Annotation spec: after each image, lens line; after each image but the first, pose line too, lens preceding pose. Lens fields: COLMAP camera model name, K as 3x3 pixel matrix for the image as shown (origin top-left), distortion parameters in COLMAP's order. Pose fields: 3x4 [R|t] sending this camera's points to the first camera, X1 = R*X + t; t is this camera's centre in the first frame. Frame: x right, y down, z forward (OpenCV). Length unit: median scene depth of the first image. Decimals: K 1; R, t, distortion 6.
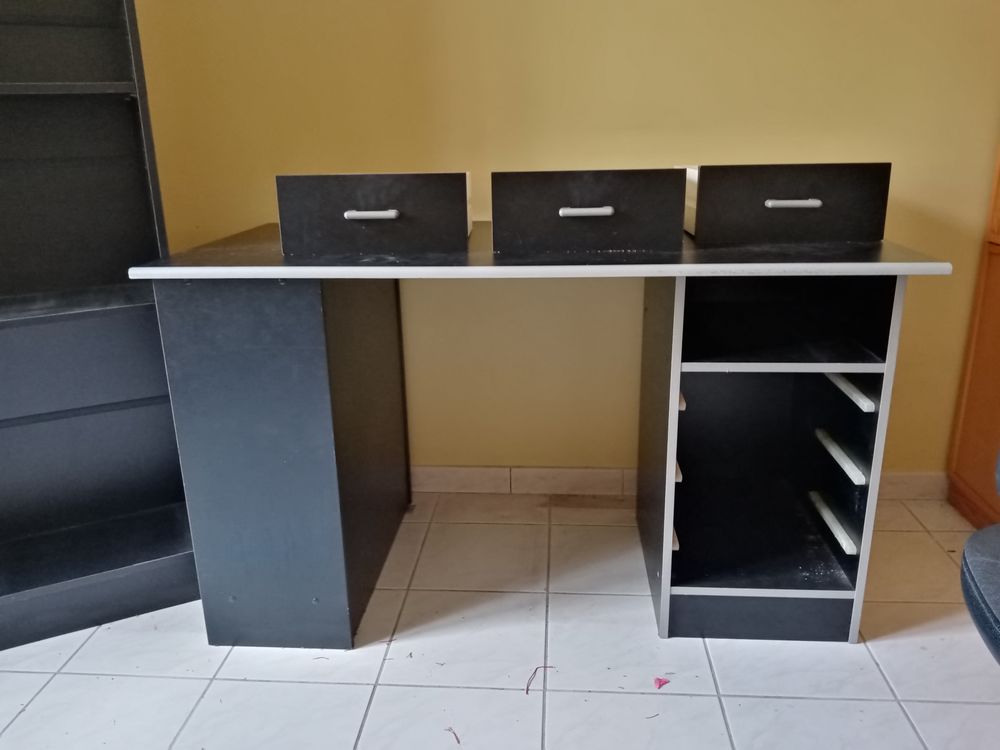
lens RADIAL K [[862.1, 0, 500.0], [0, 862.1, 375.0], [0, 0, 1]] dist [-0.001871, -0.009263]
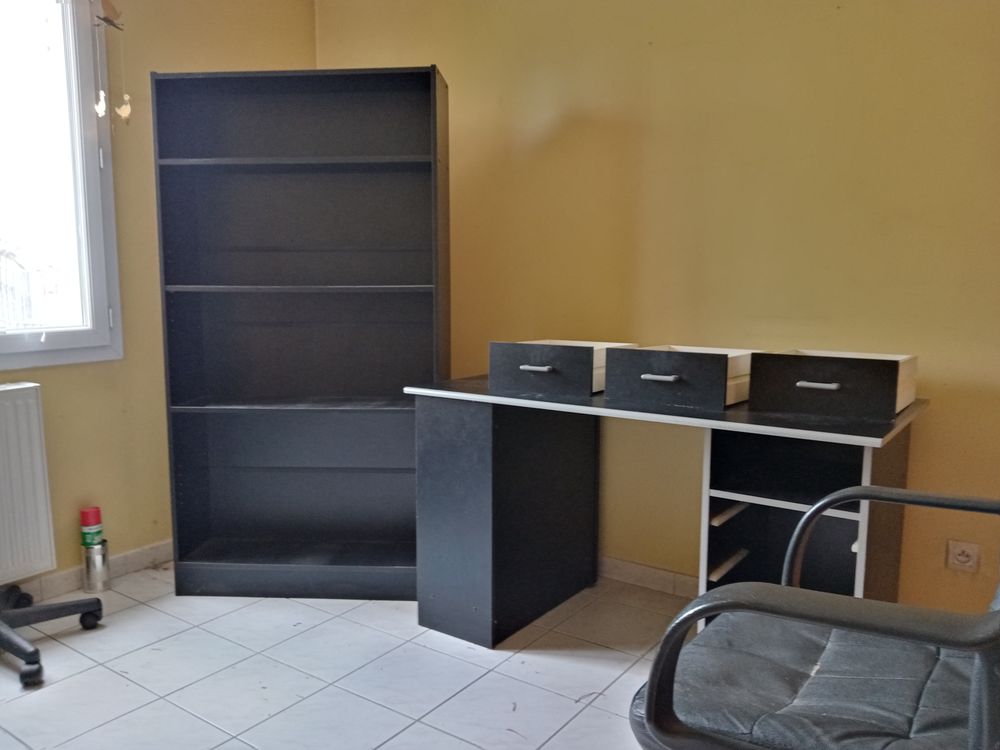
lens RADIAL K [[802.0, 0, 500.0], [0, 802.0, 375.0], [0, 0, 1]] dist [-0.003509, -0.015745]
pose [[0.852815, 0.085100, -0.515233, 0.546644], [-0.179580, 0.974252, -0.136326, 0.041890], [0.490365, 0.208786, 0.846139, -0.290404]]
